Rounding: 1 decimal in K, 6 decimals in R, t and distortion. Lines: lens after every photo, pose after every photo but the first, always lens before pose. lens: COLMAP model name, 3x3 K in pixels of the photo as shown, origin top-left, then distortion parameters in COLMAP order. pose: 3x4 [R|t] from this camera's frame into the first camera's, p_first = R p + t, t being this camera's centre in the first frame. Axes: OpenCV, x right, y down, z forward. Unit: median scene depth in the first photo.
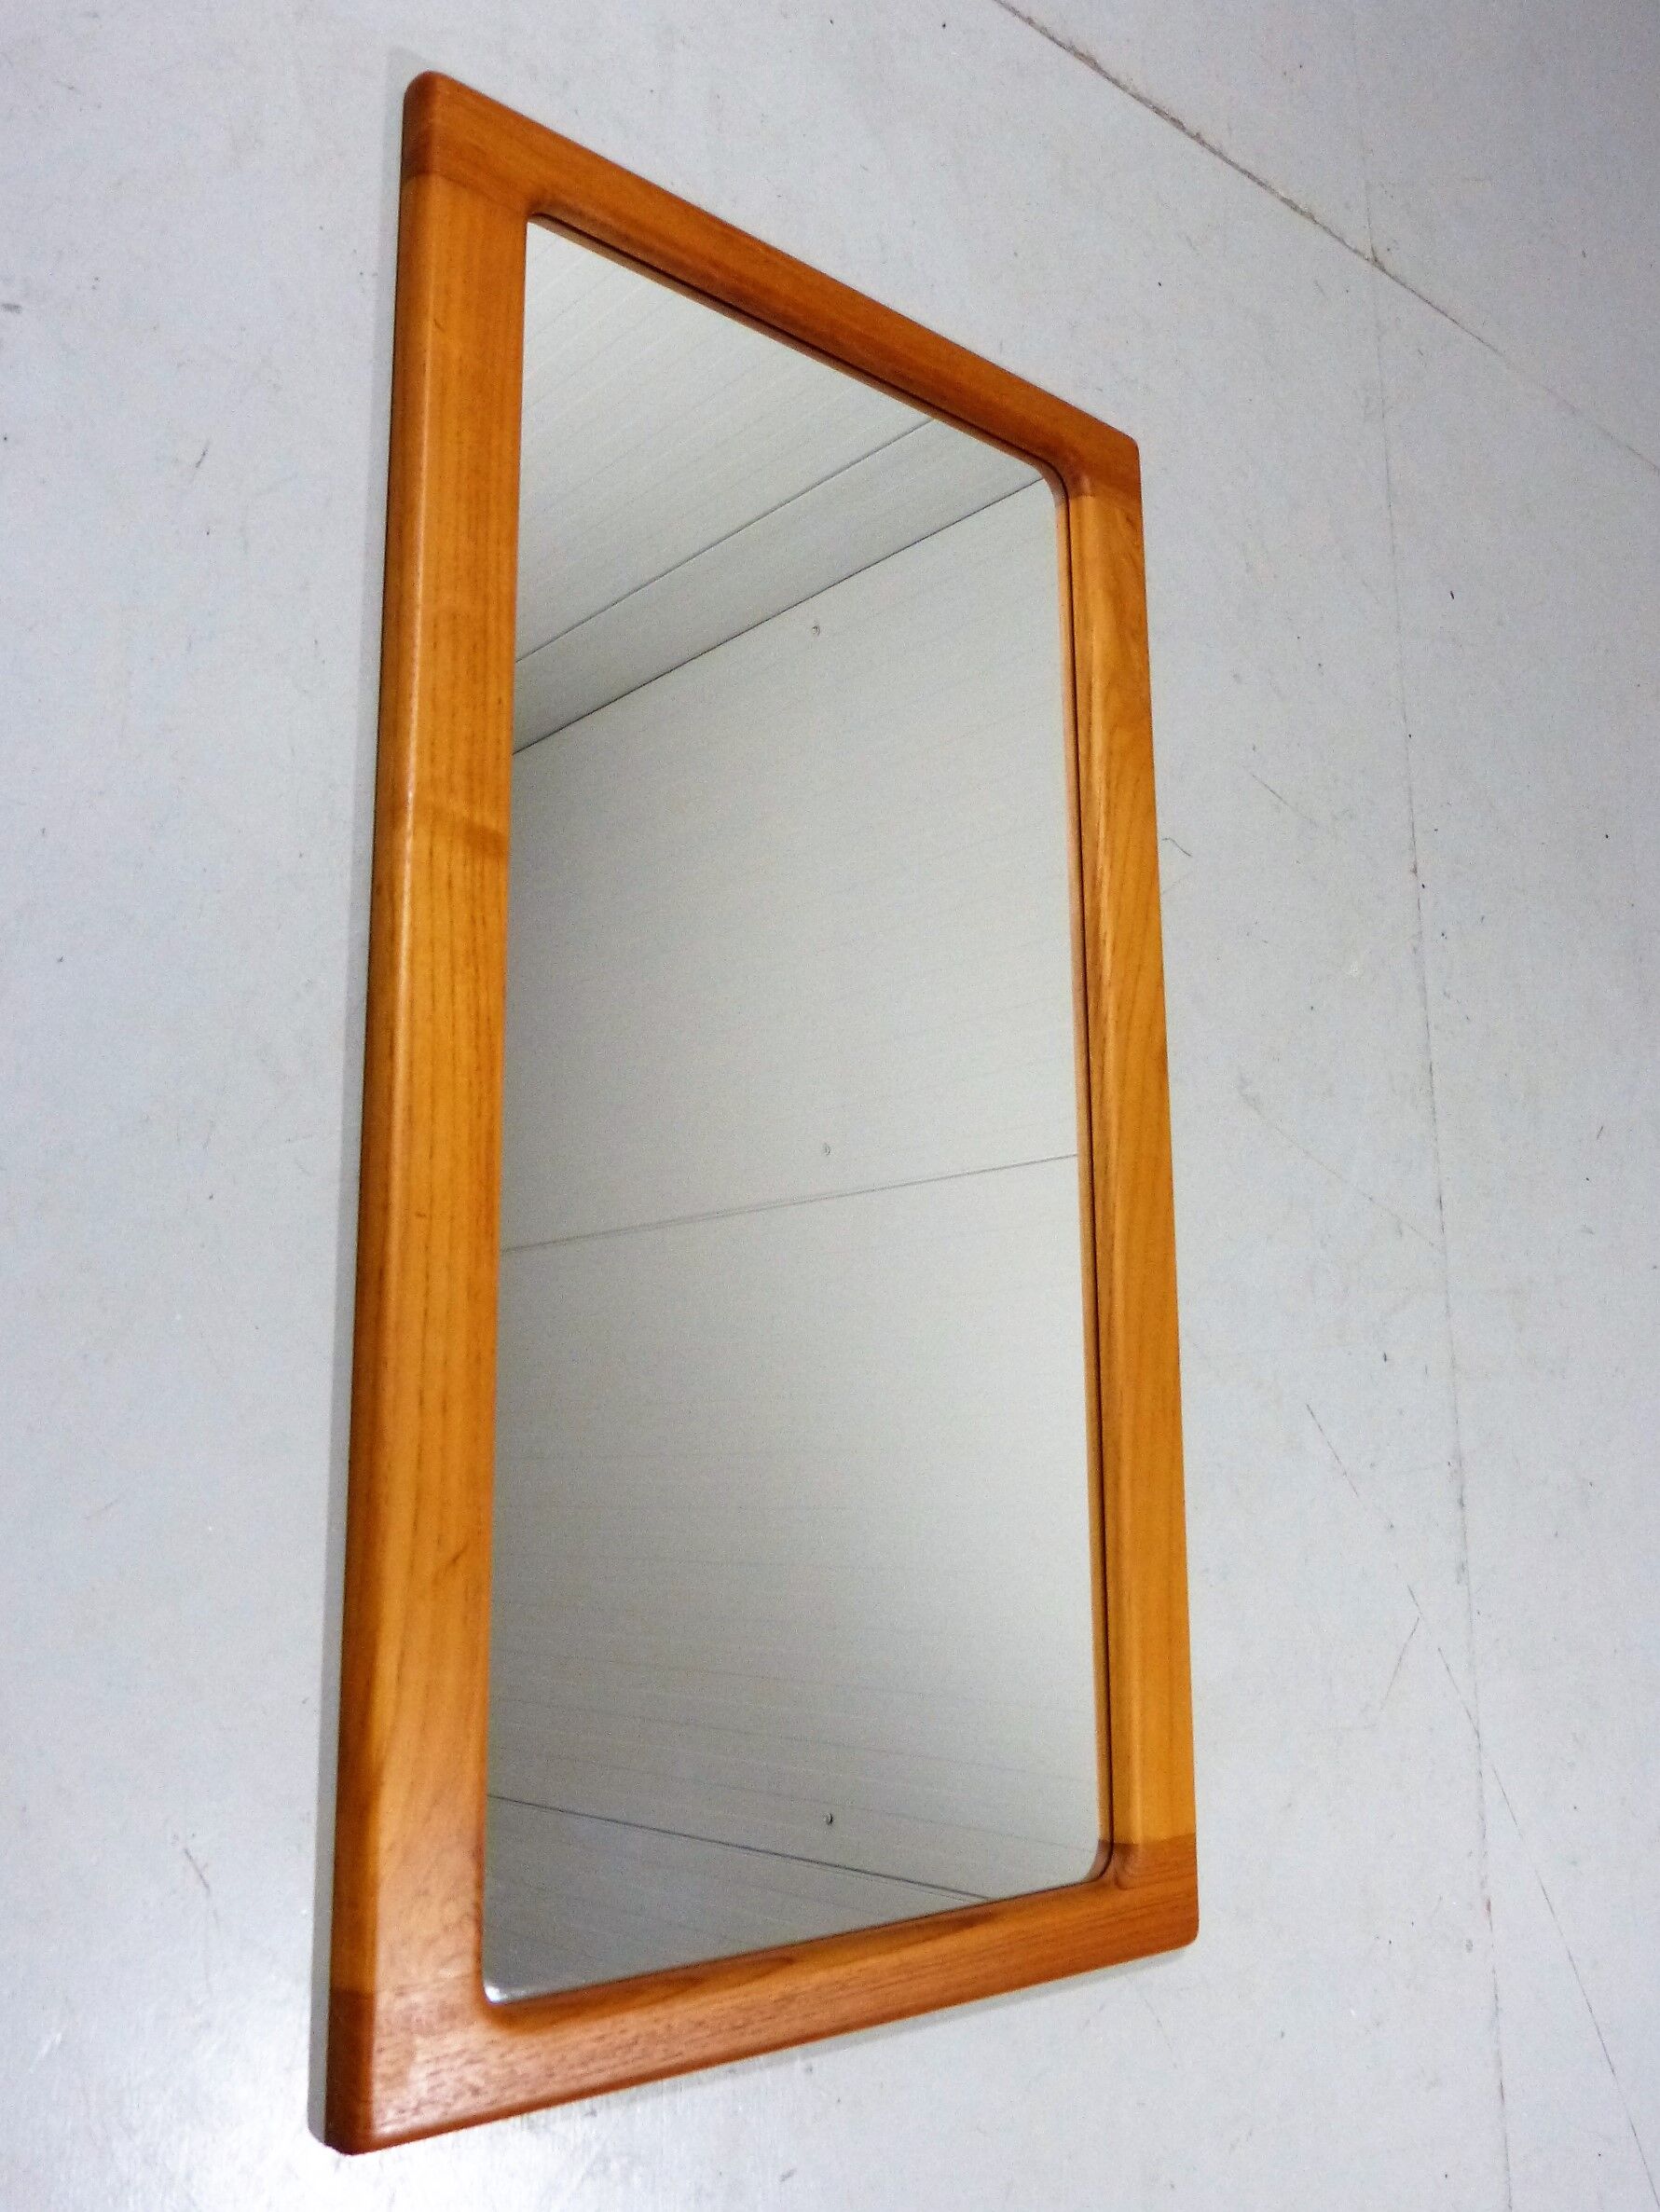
lens RADIAL K [[1929.7, 0, 830.0], [0, 1929.7, 1106.0], [0, 0, 1]] dist [-0.039251, 0.010826]
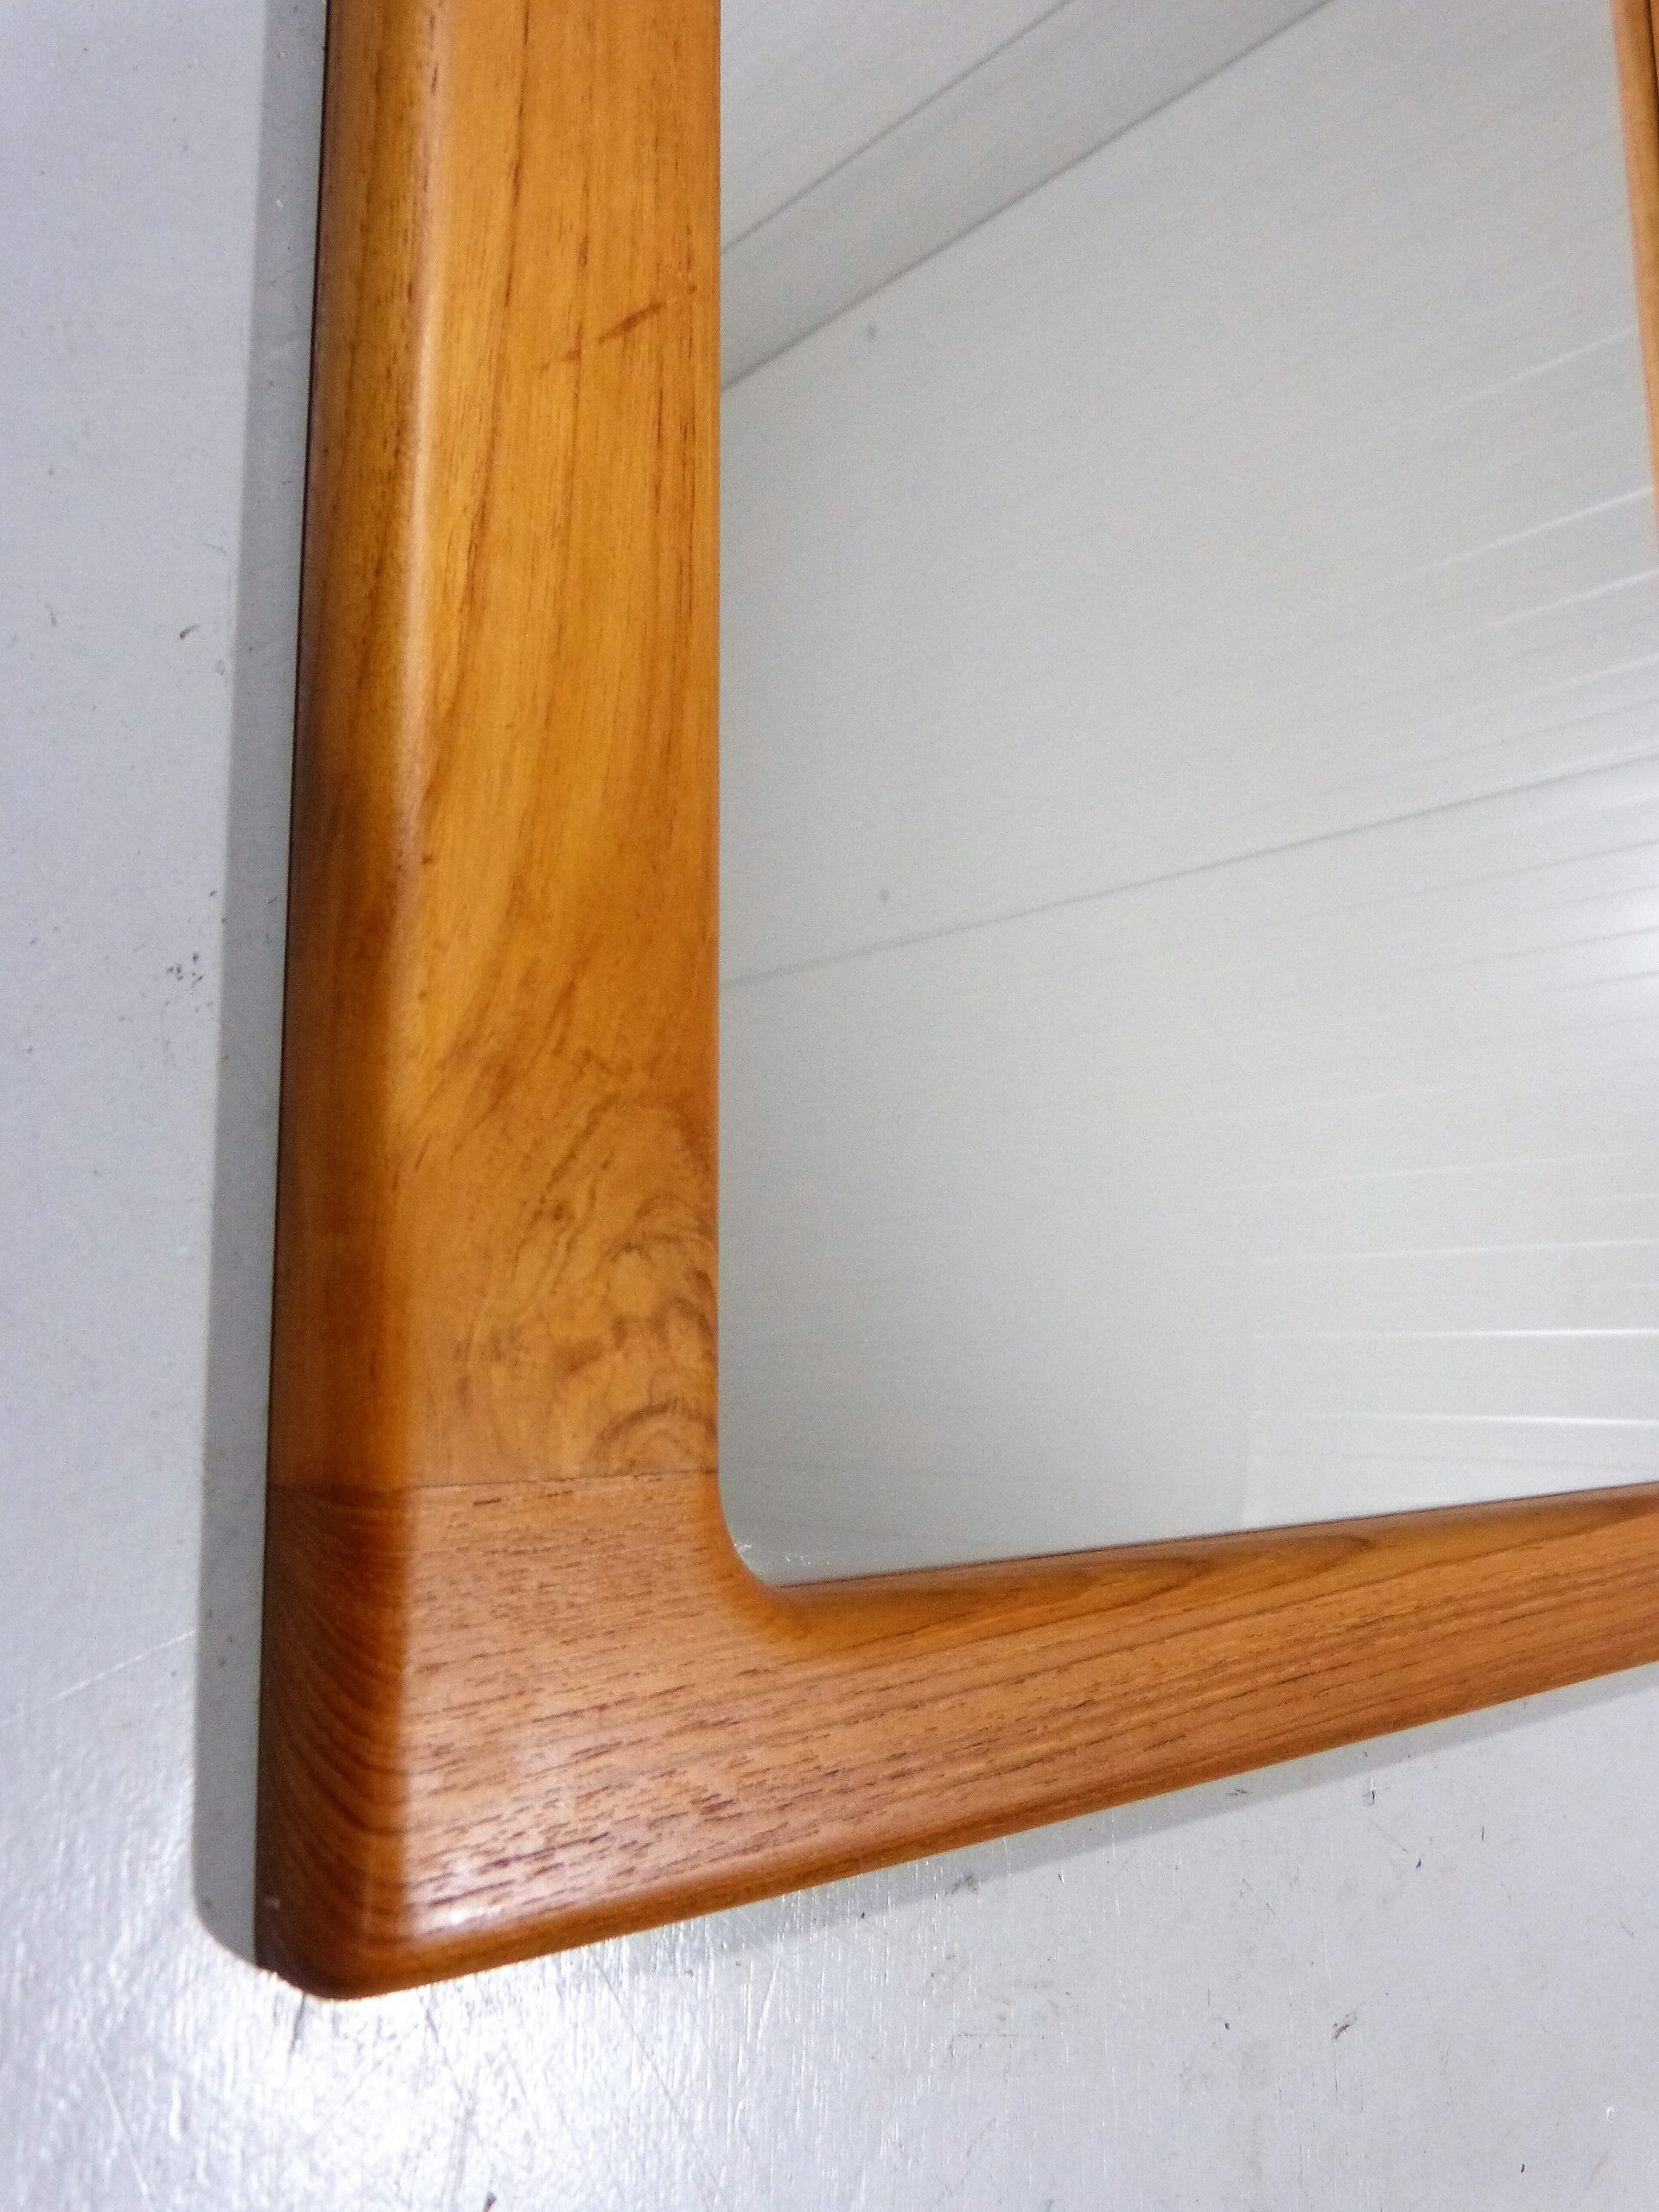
lens RADIAL K [[1799.5, 0, 829.5], [0, 1799.5, 1106.0], [0, 0, 1]] dist [-0.037274, -0.002876]
pose [[0.999986, -0.002197, 0.004797, -0.135002], [0.001959, 0.998795, 0.049043, 0.306477], [-0.004899, -0.049033, 0.998785, 0.562481]]
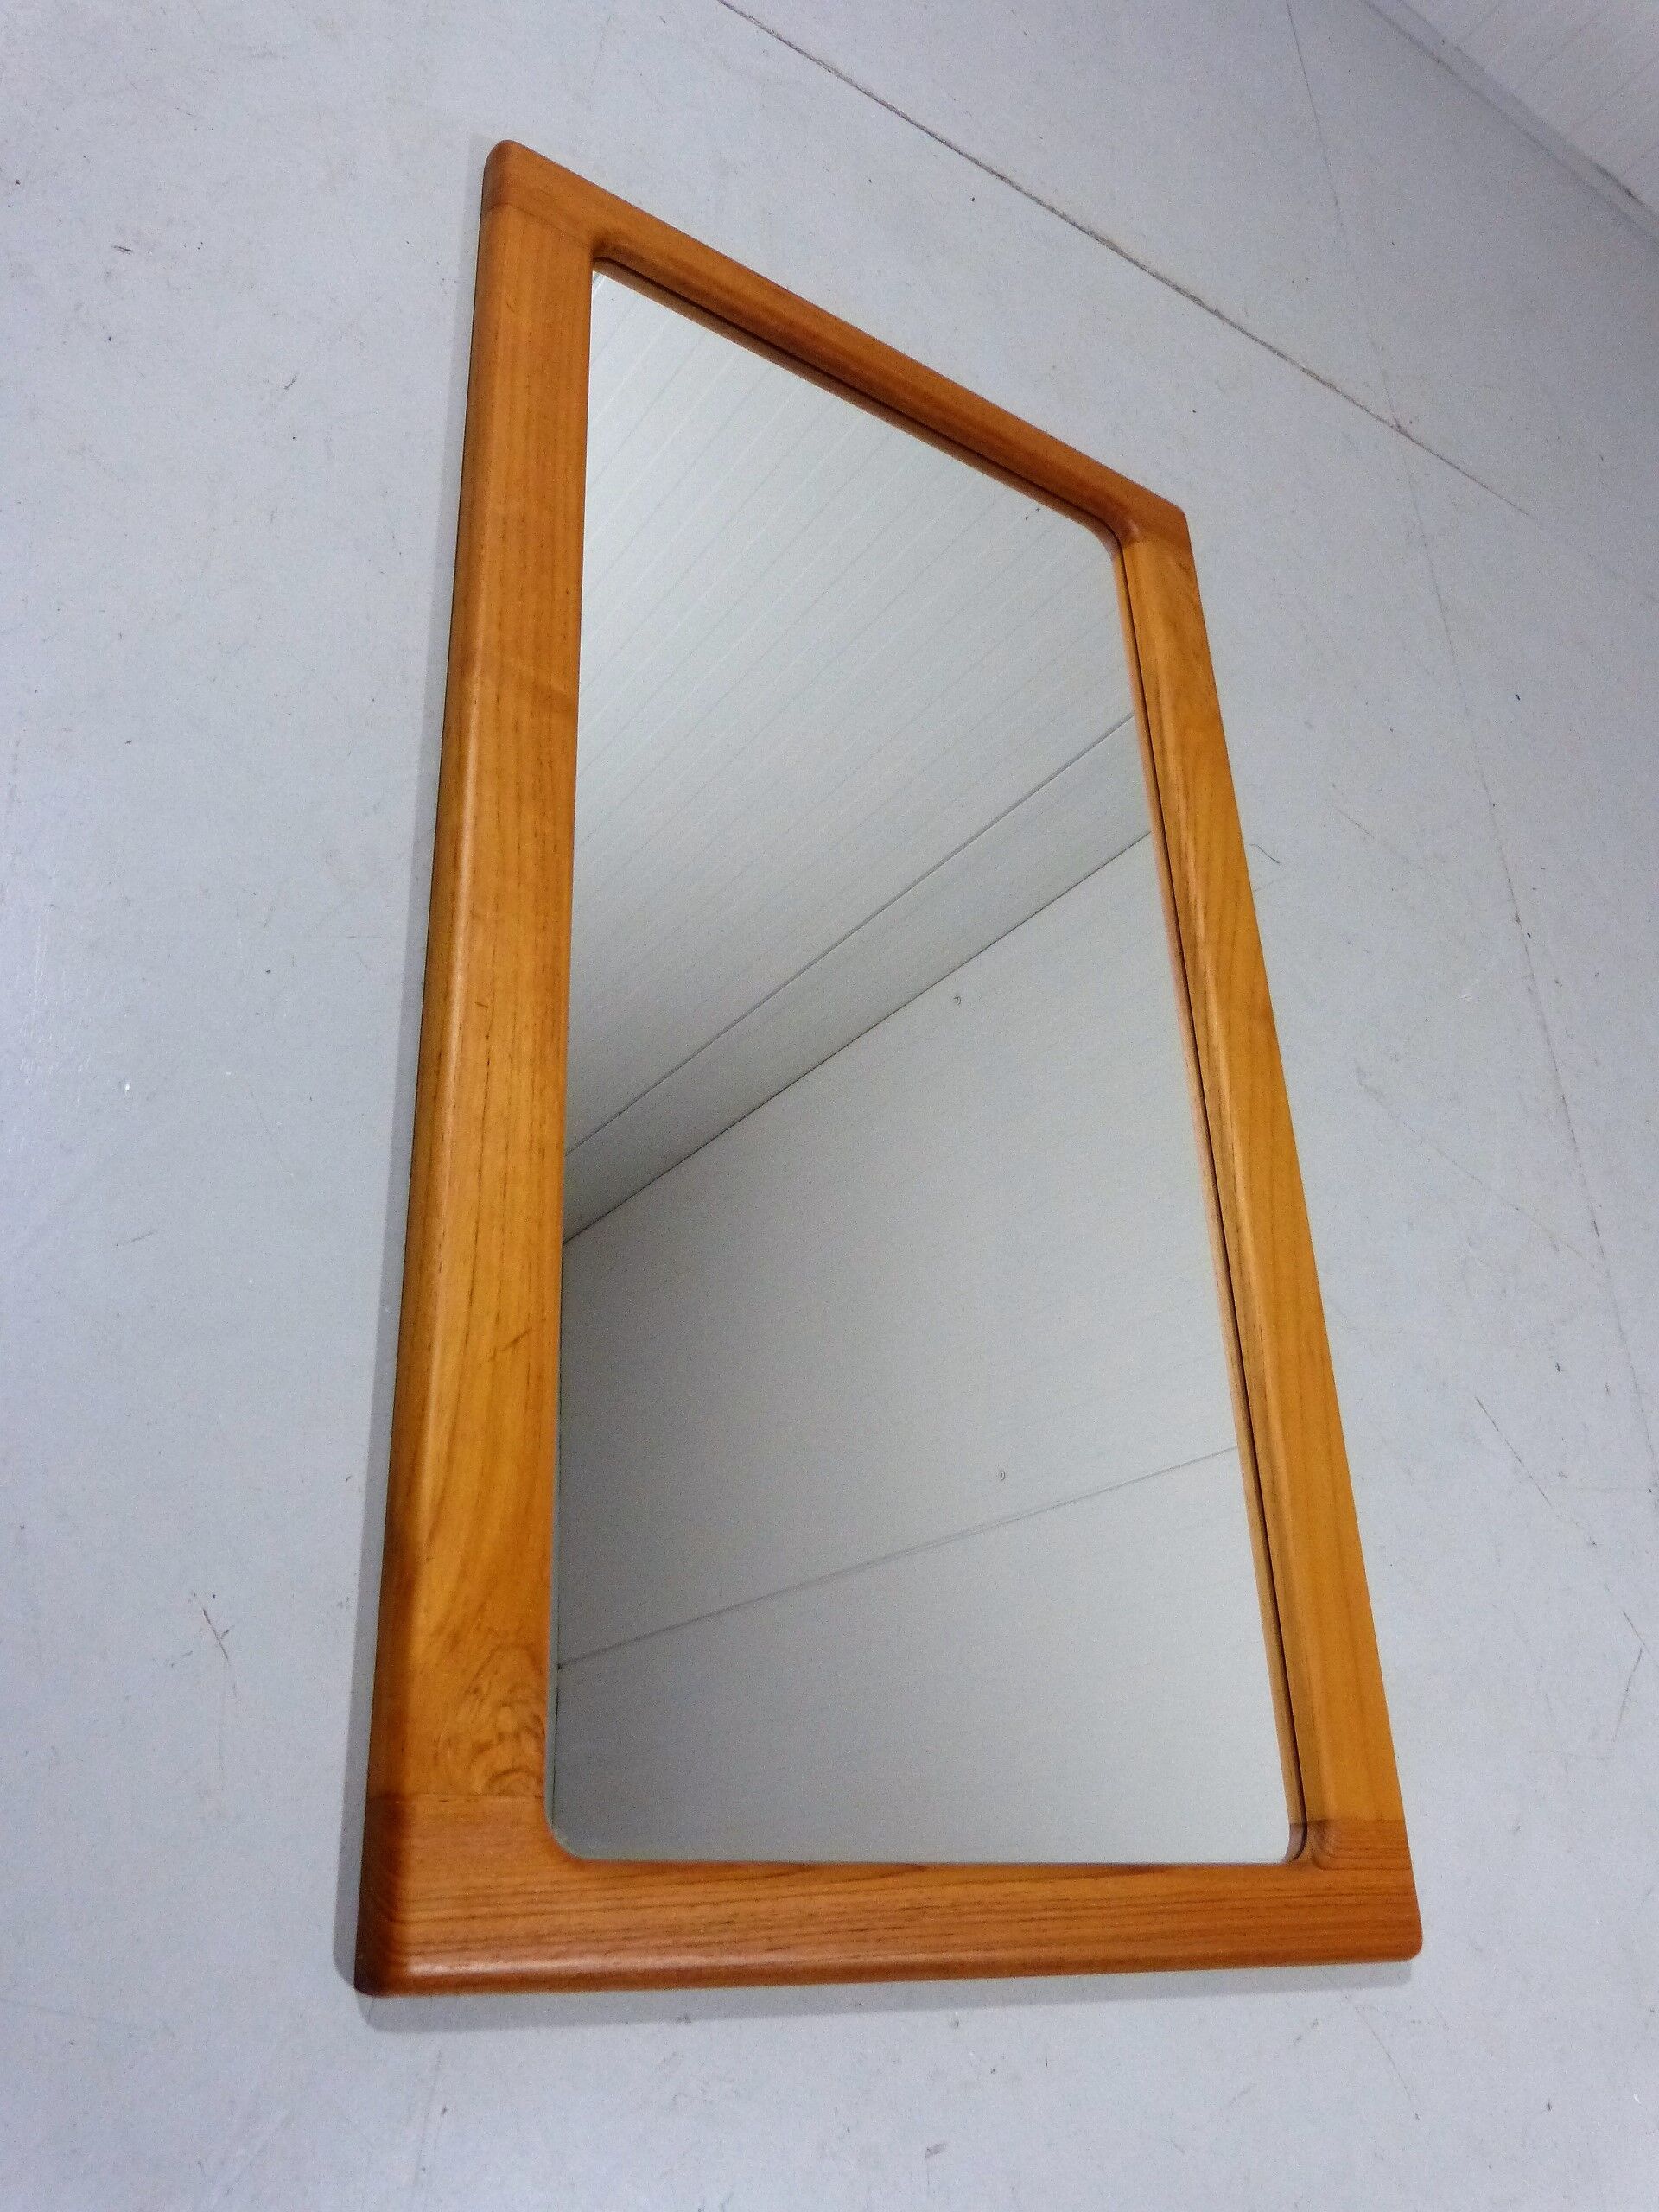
lens RADIAL K [[1799.5, 0, 829.5], [0, 1799.5, 1106.0], [0, 0, 1]] dist [-0.037274, -0.002876]
pose [[0.992709, -0.079144, -0.090915, 0.036293], [0.052382, 0.962558, -0.265966, 0.308043], [0.108561, 0.259264, 0.959686, 0.131721]]
